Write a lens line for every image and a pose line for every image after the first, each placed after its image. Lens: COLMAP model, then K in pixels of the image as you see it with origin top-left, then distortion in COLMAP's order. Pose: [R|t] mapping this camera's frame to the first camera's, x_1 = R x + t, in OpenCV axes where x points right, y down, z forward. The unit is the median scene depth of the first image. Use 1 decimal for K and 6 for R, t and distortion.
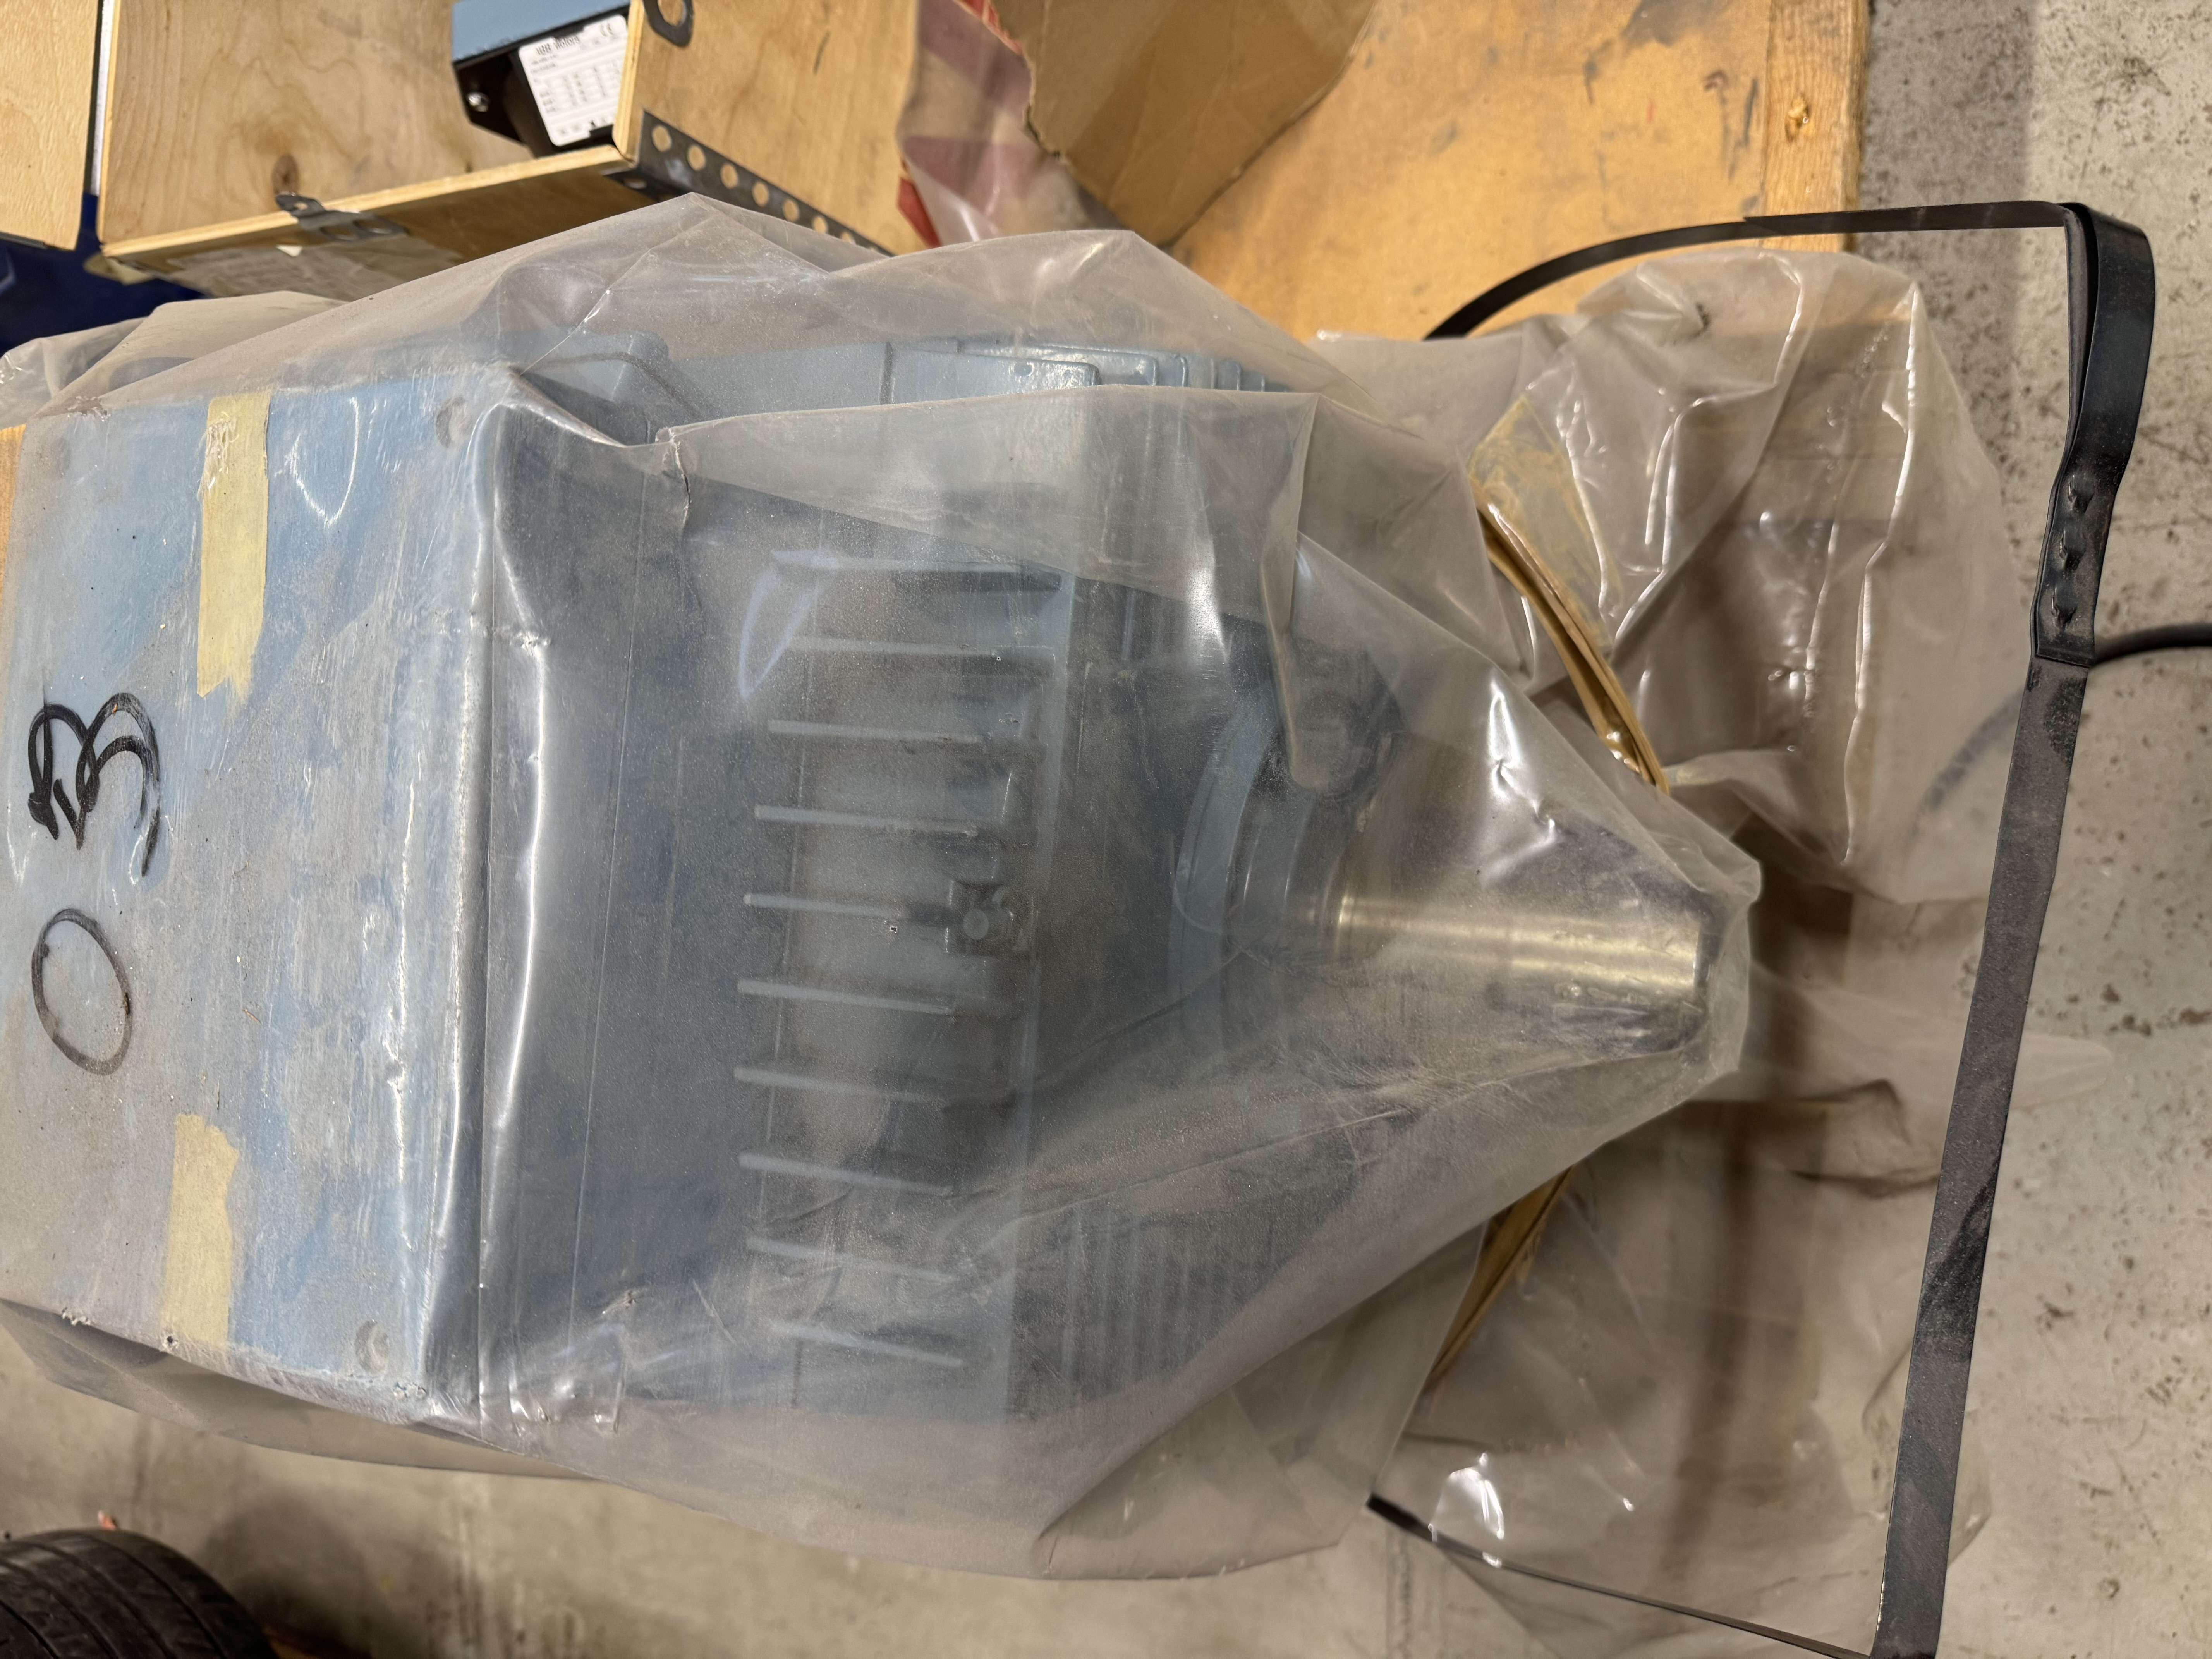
lens RADIAL K [[1551.8, 0, 1106.0], [0, 1551.8, 829.5], [0, 0, 1]] dist [0.041395, -0.052186]
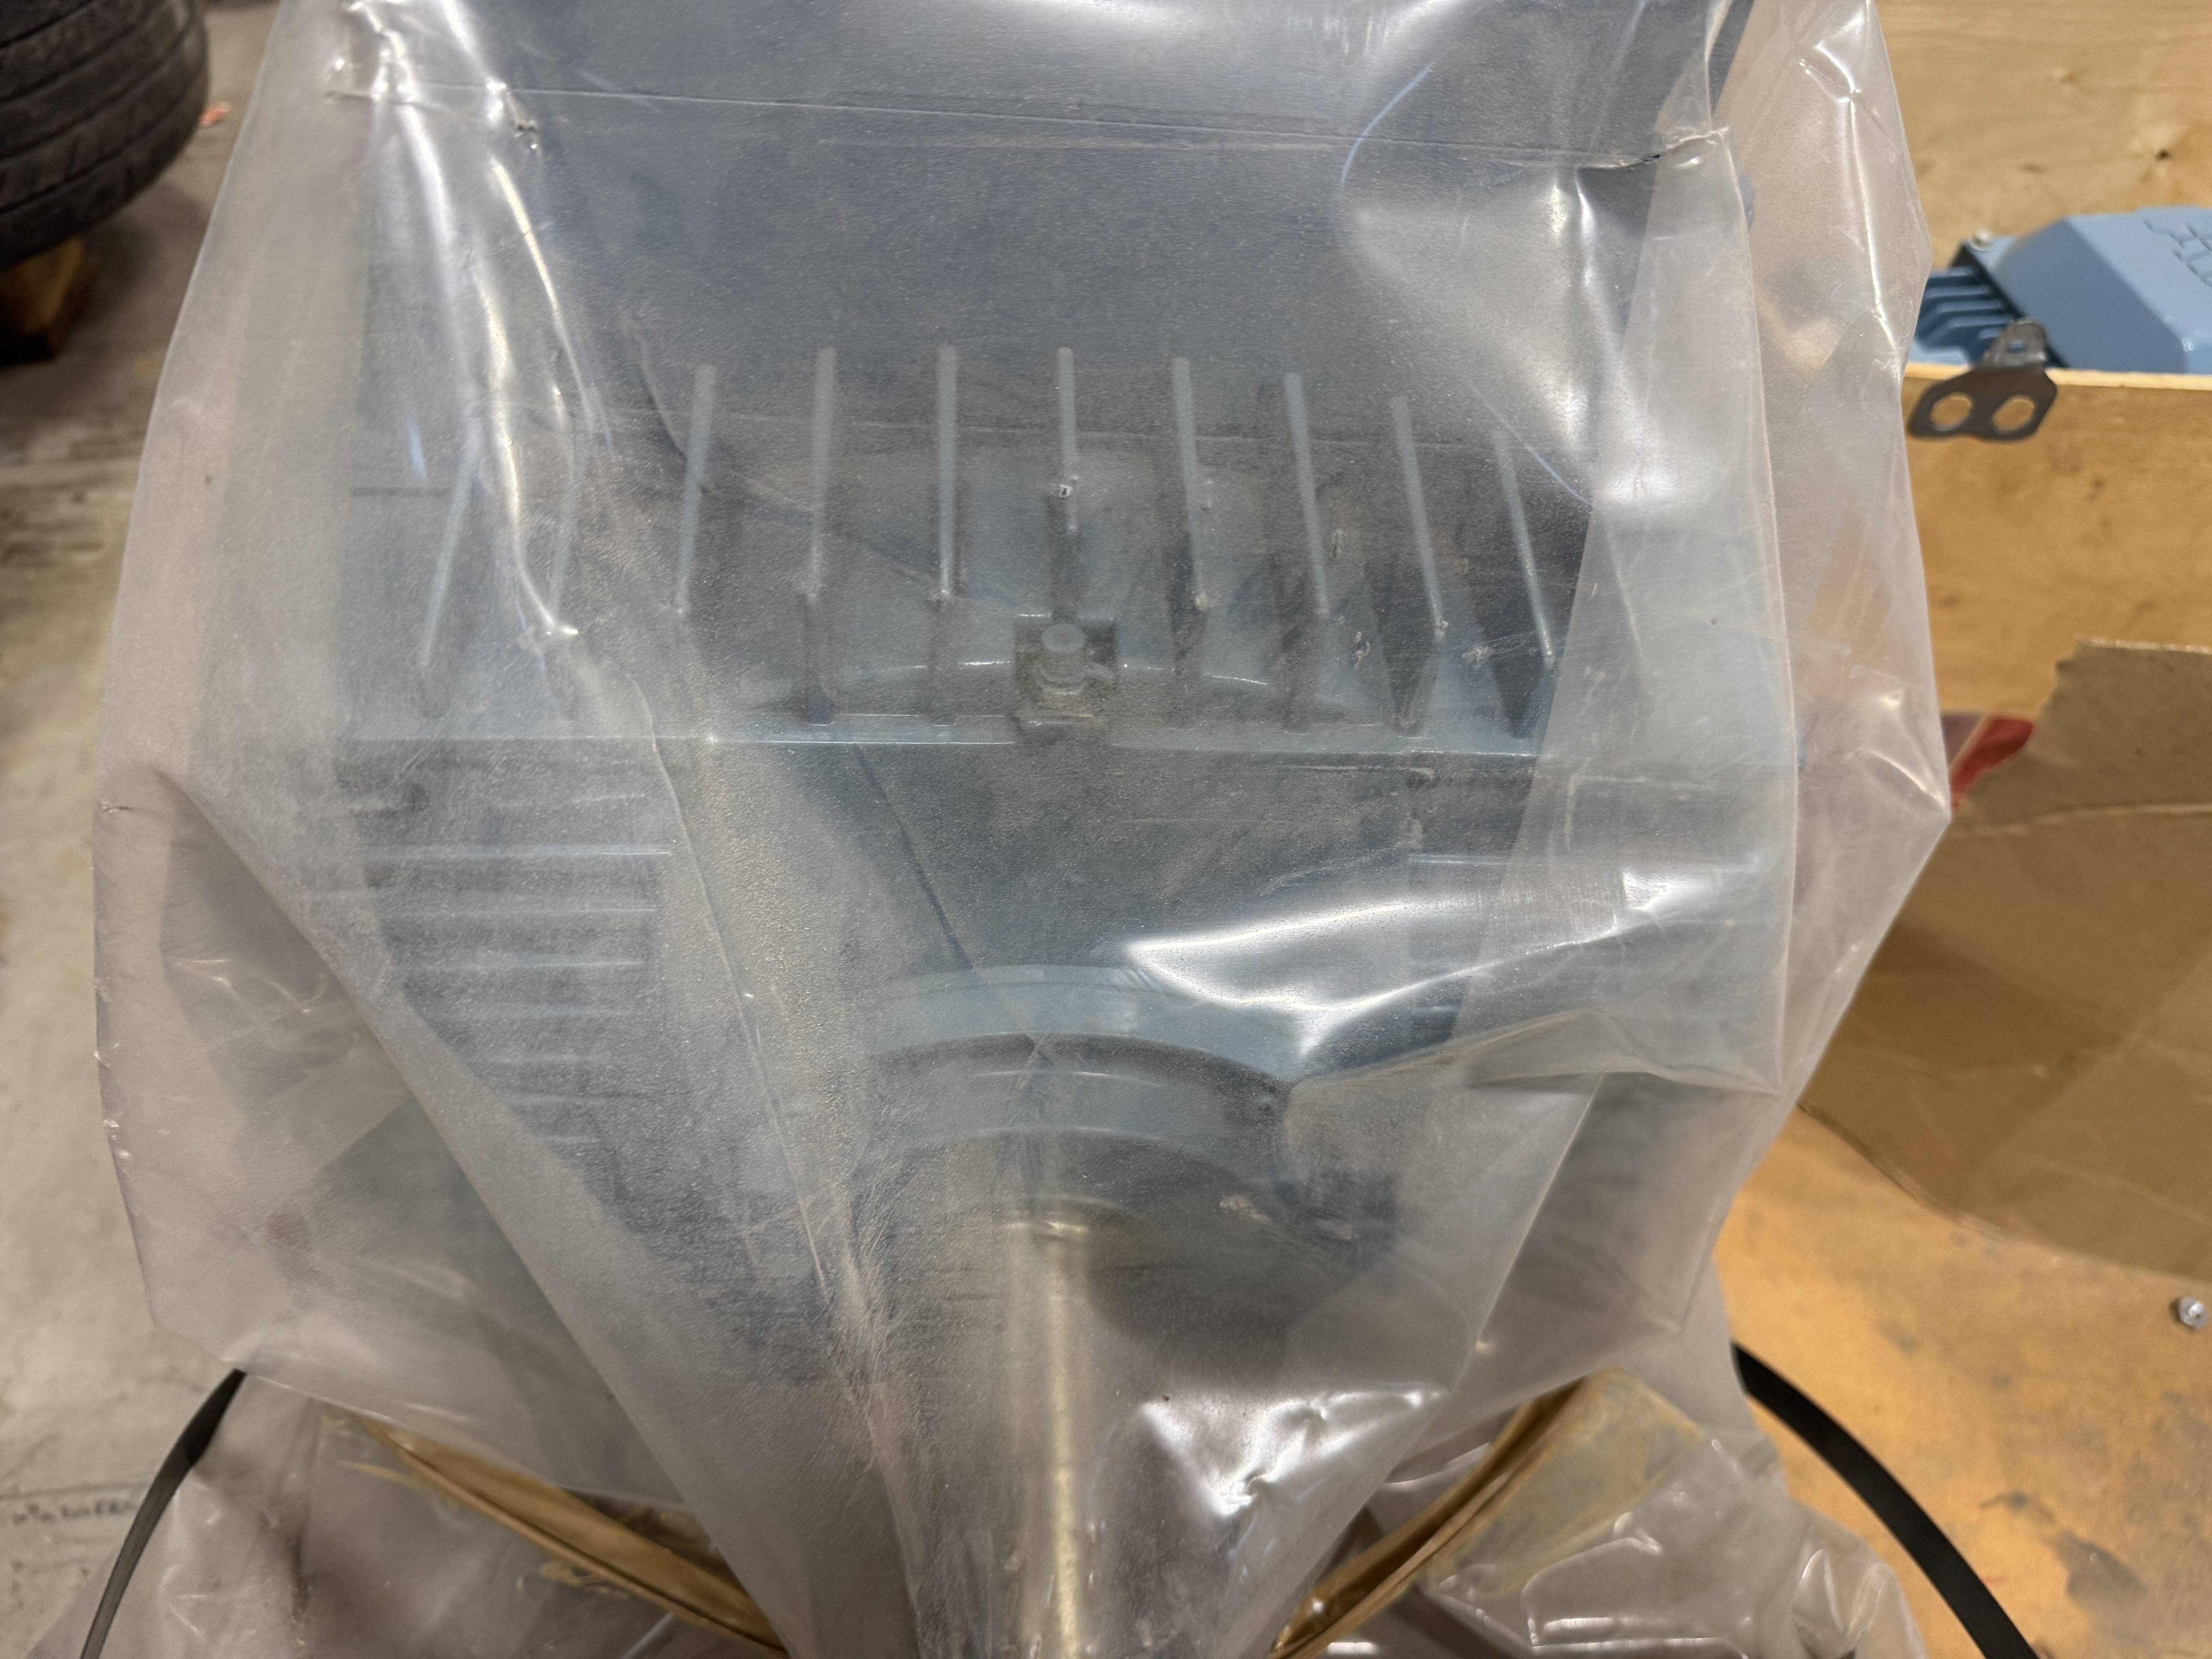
lens RADIAL K [[1567.0, 0, 1103.2], [0, 1567.0, 863.6], [0, 0, 1]] dist [-0.049104, 0.034921]
pose [[0.096911, 0.978121, -0.184087, 0.103785], [-0.990679, 0.077008, -0.112363, 0.090005], [-0.095729, 0.193261, 0.976466, 0.221167]]
